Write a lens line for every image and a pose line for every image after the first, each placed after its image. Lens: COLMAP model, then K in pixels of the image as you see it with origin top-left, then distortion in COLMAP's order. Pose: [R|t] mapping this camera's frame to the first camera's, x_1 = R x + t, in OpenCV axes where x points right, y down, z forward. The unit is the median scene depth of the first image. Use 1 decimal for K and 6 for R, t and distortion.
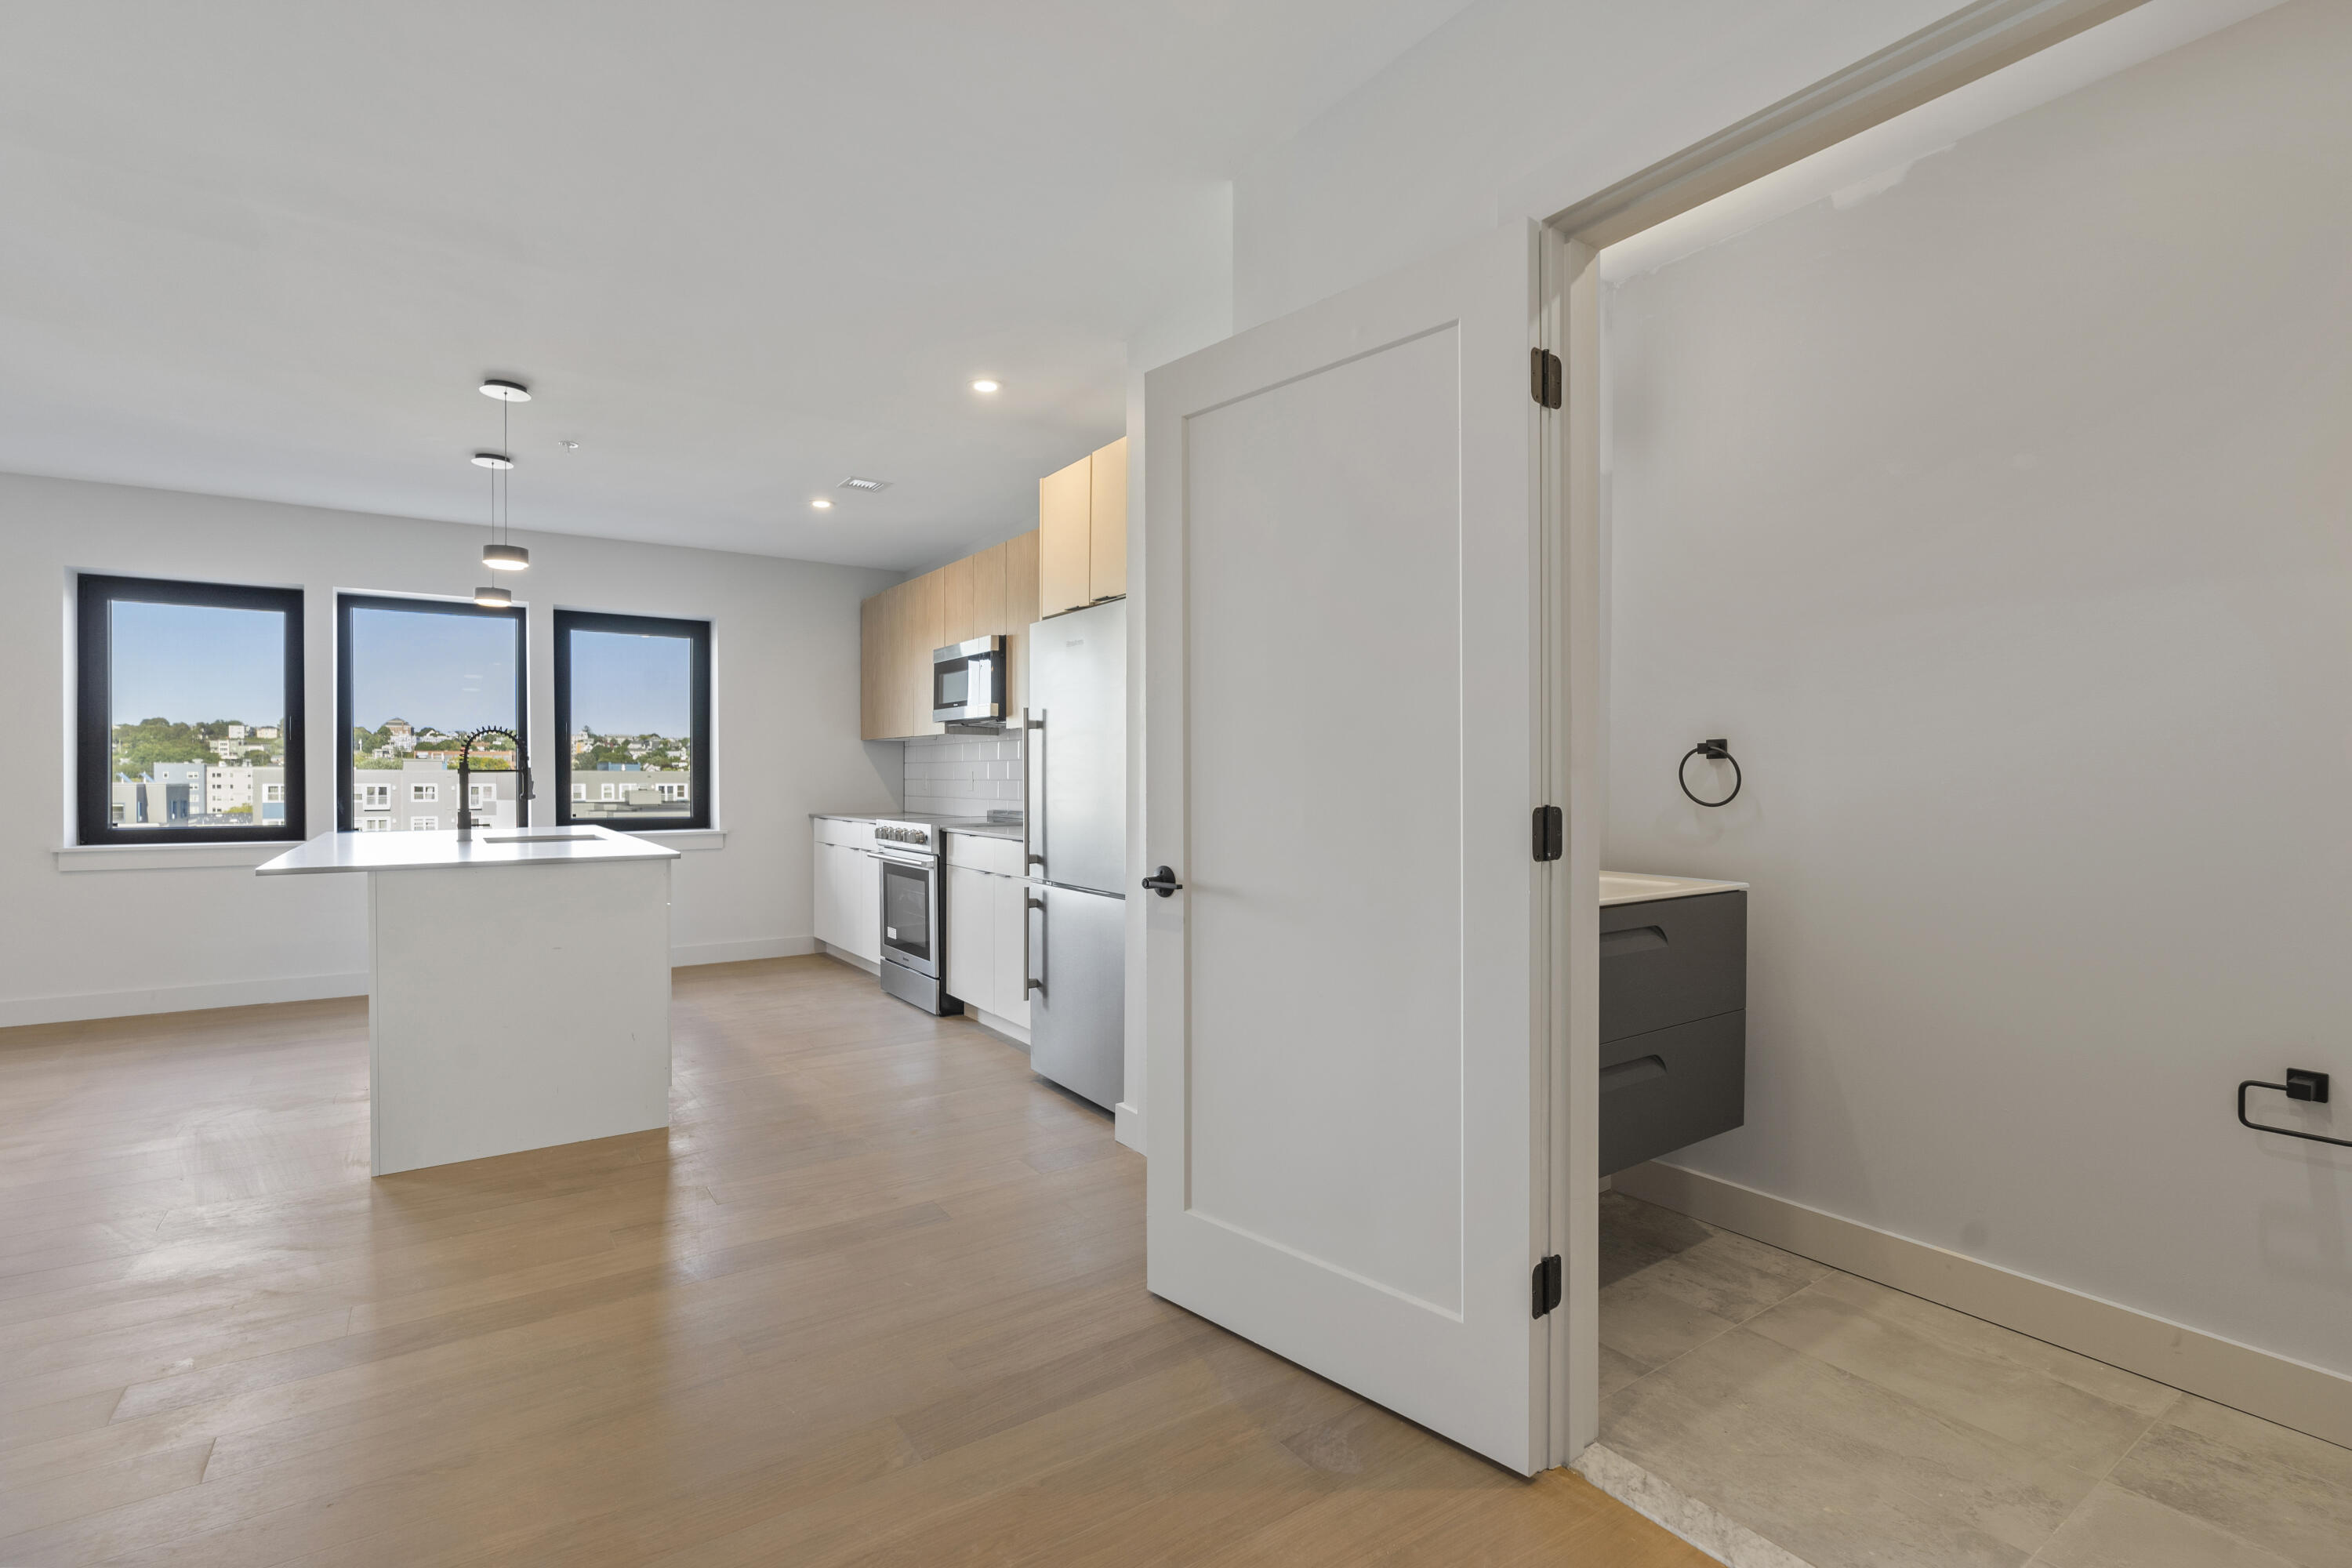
lens RADIAL K [[1076.0, 0, 1176.0], [0, 1076.0, 784.0], [0, 0, 1]] dist [-0.001648, -0.000395]
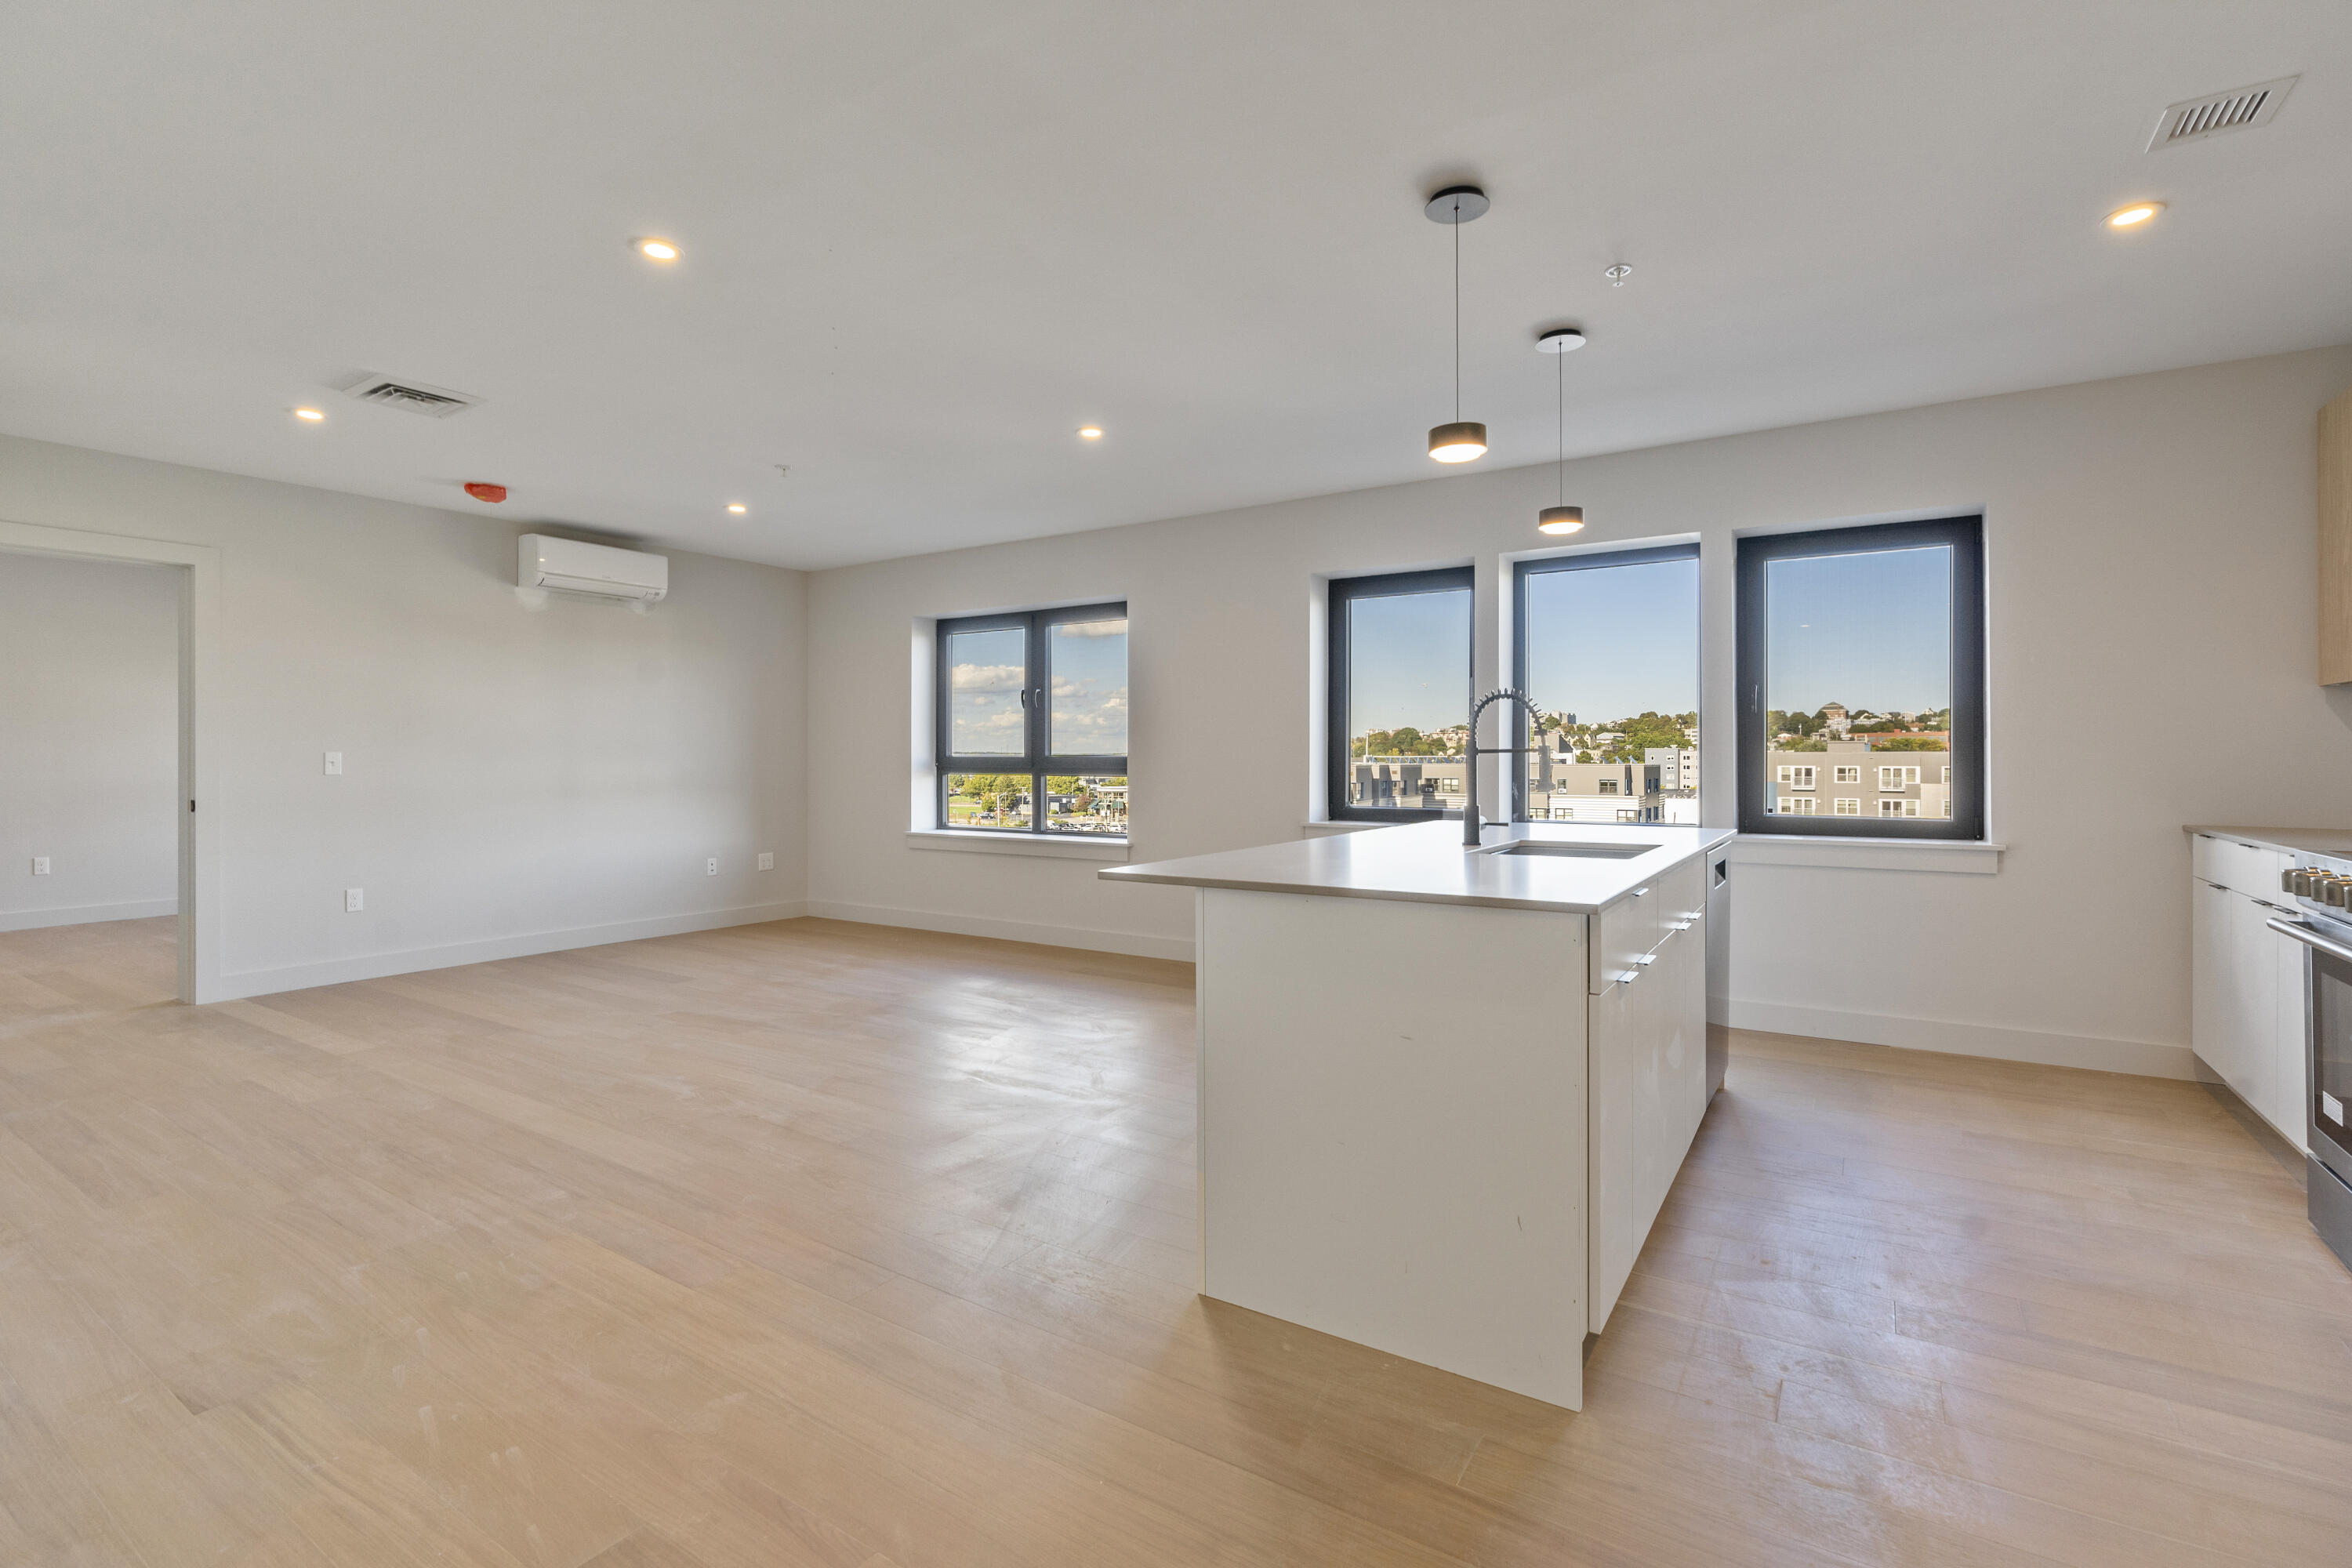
lens RADIAL K [[1074.0, 0, 1168.9], [0, 1074.0, 766.5], [0, 0, 1]] dist [-0.003954, 0.000169]
pose [[0.374869, 0.004524, -0.927067, -0.029773], [-0.004009, 0.999987, 0.003259, -0.001937], [0.927069, 0.002495, 0.374883, 0.324446]]
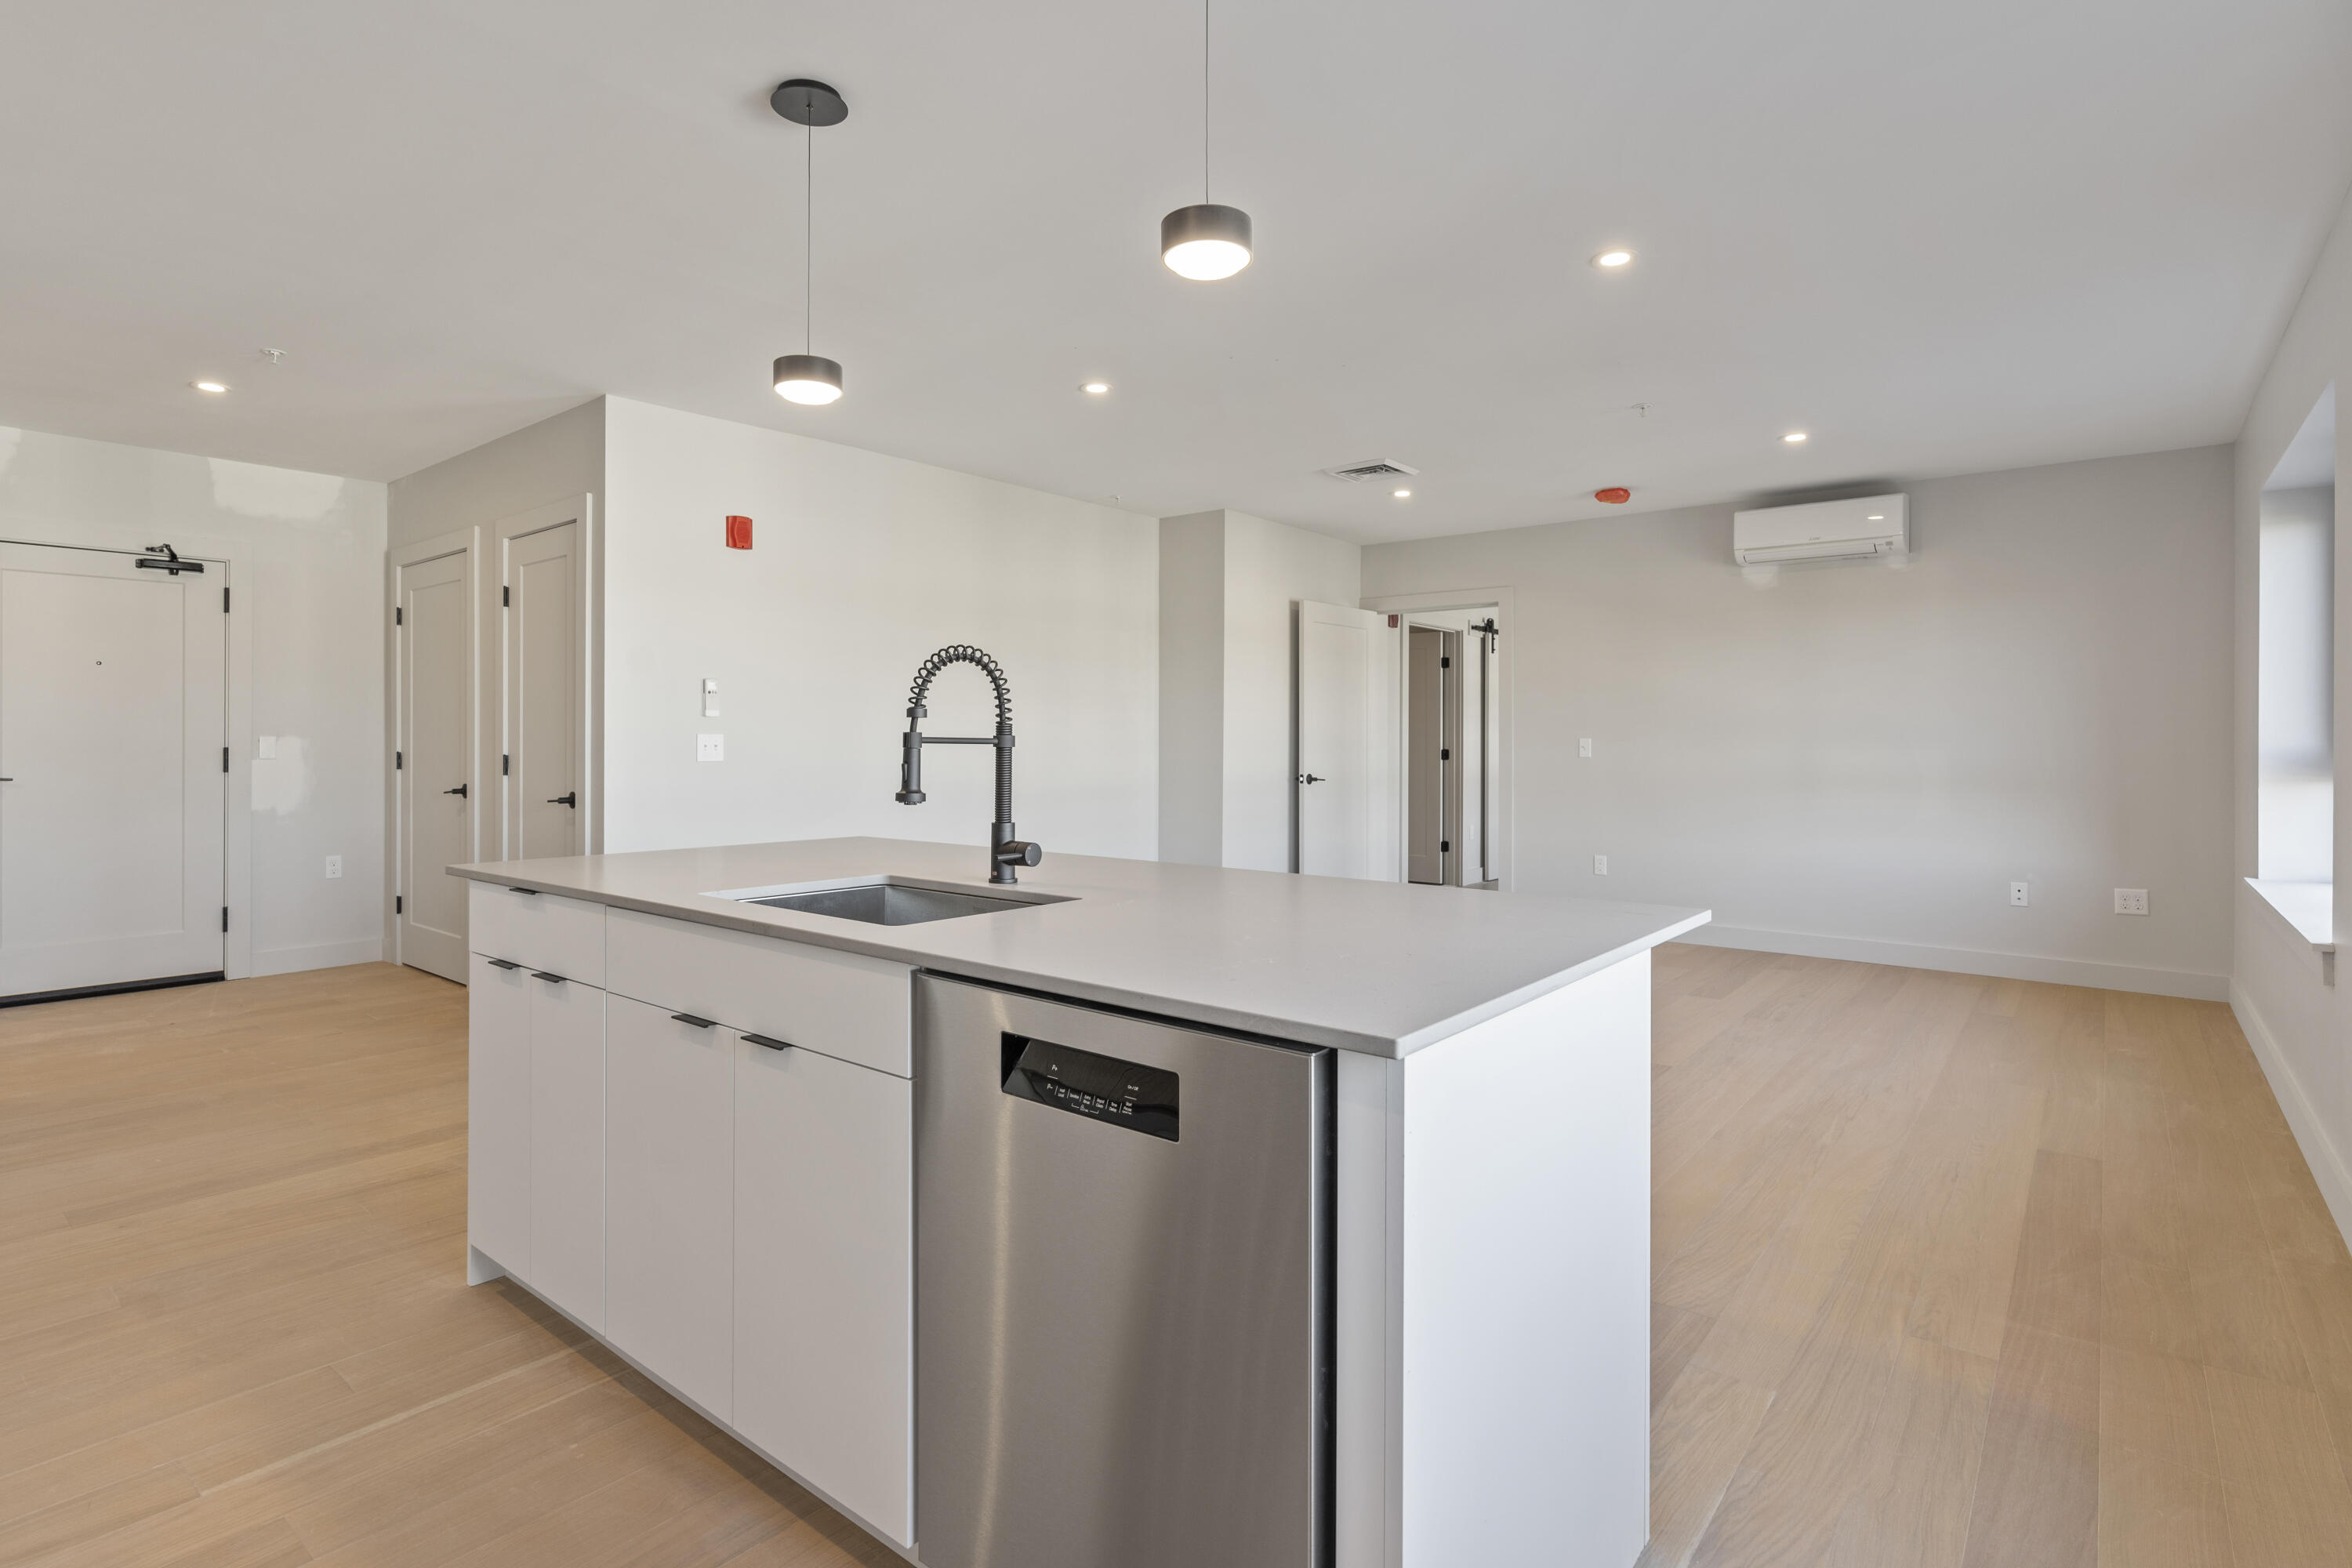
lens RADIAL K [[1156.9, 0, 1159.9], [0, 1156.9, 735.2], [0, 0, 1]] dist [-0.000614, -0.000184]
pose [[-0.960956, -0.005438, -0.276648, -0.361393], [-0.006147, 0.999980, 0.001696, -0.010009], [0.276634, 0.003330, -0.960970, 0.946154]]
